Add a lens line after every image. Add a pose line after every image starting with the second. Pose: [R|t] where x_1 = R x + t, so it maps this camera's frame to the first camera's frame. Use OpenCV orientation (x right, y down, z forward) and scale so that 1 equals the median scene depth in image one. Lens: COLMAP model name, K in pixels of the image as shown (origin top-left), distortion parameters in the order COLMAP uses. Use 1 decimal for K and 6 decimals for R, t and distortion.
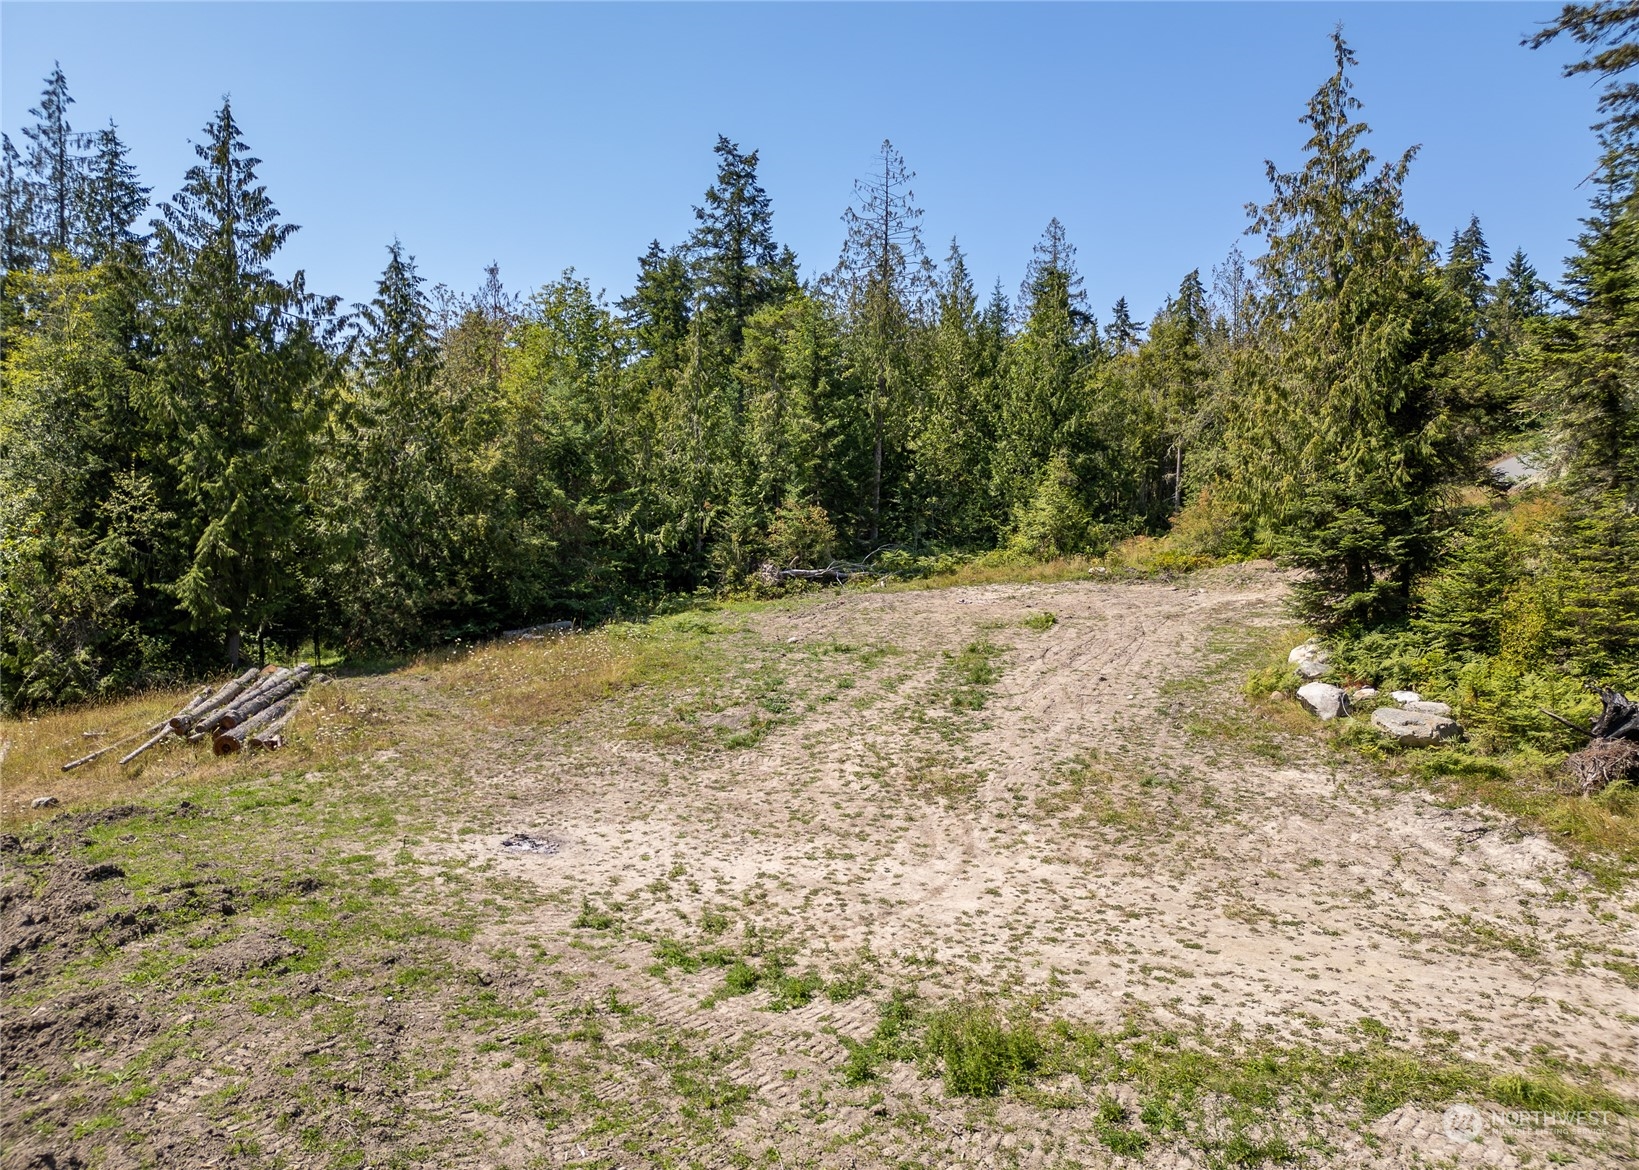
lens RADIAL K [[1150.6, 0, 836.3], [0, 1150.6, 578.2], [0, 0, 1]] dist [0.047718, -0.043991]
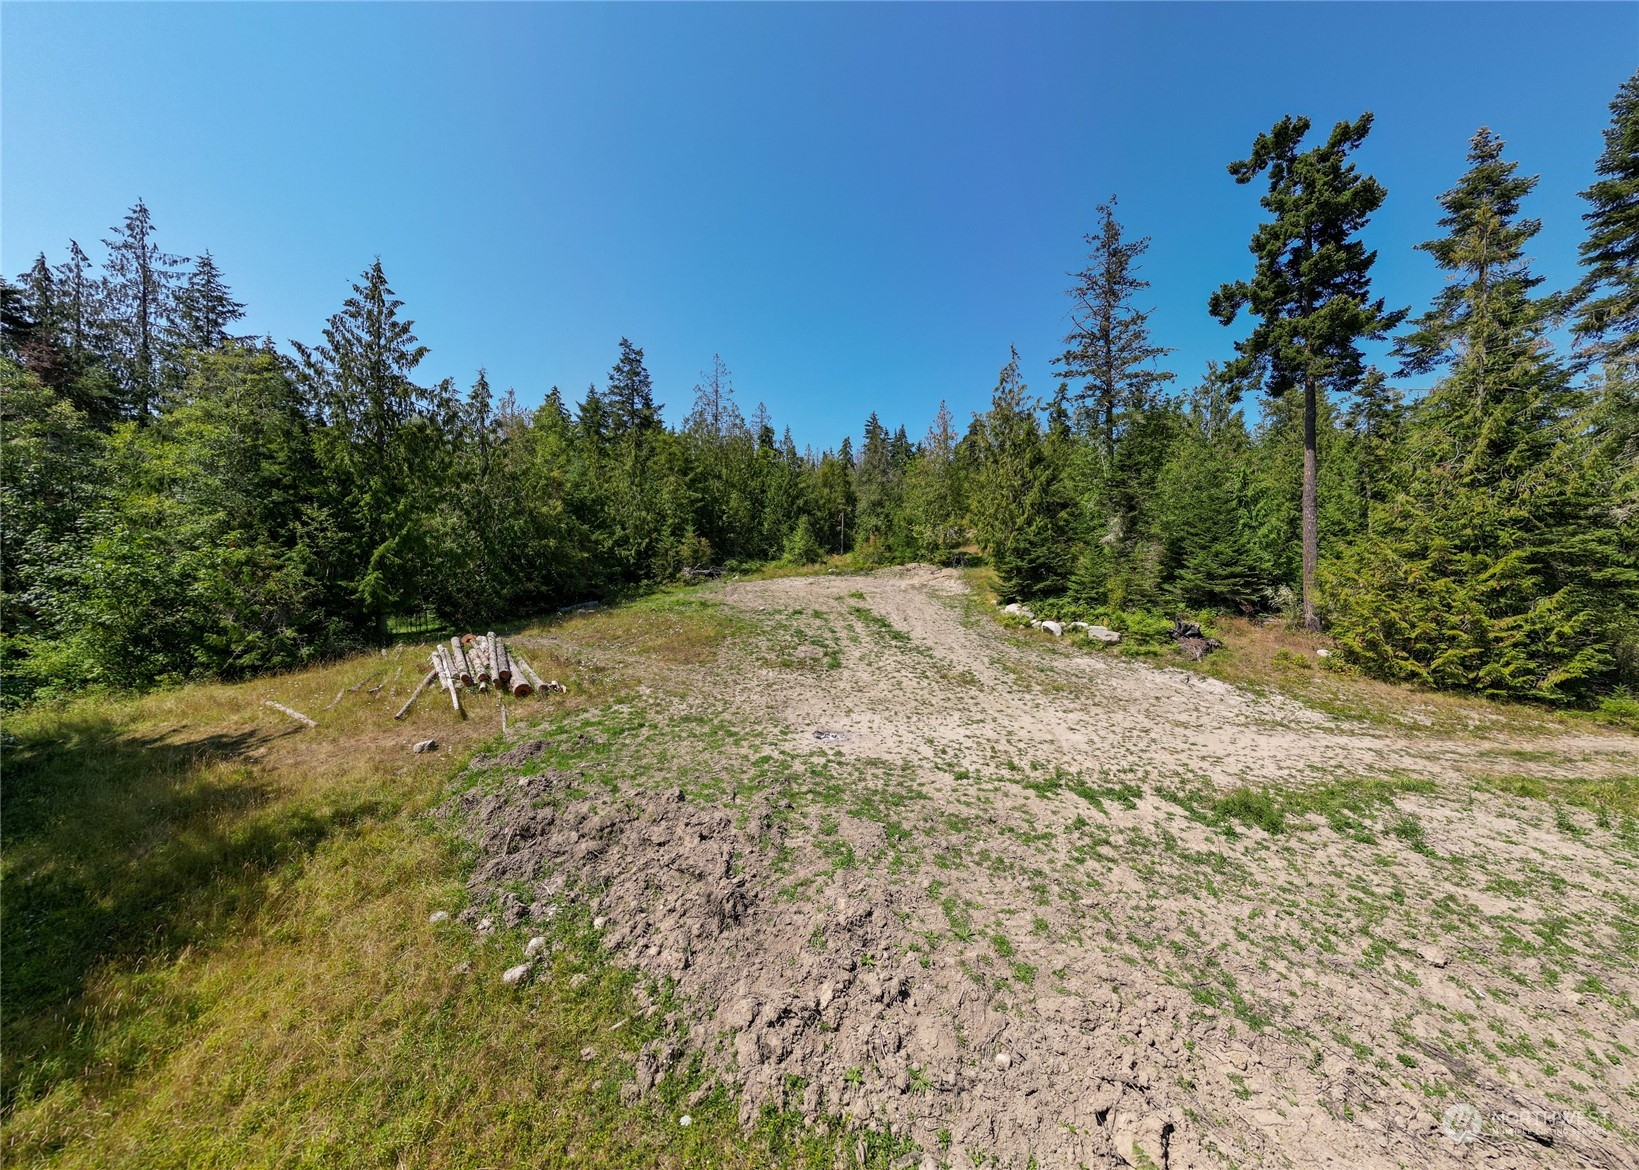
lens RADIAL K [[538.5, 0, 826.1], [0, 538.5, 575.1], [0, 0, 1]] dist [0.006042, -0.001089]
pose [[0.908547, -0.004513, 0.417759, -0.216816], [0.002131, 0.999979, 0.006169, -0.004382], [-0.417778, -0.004714, 0.908537, 0.091744]]
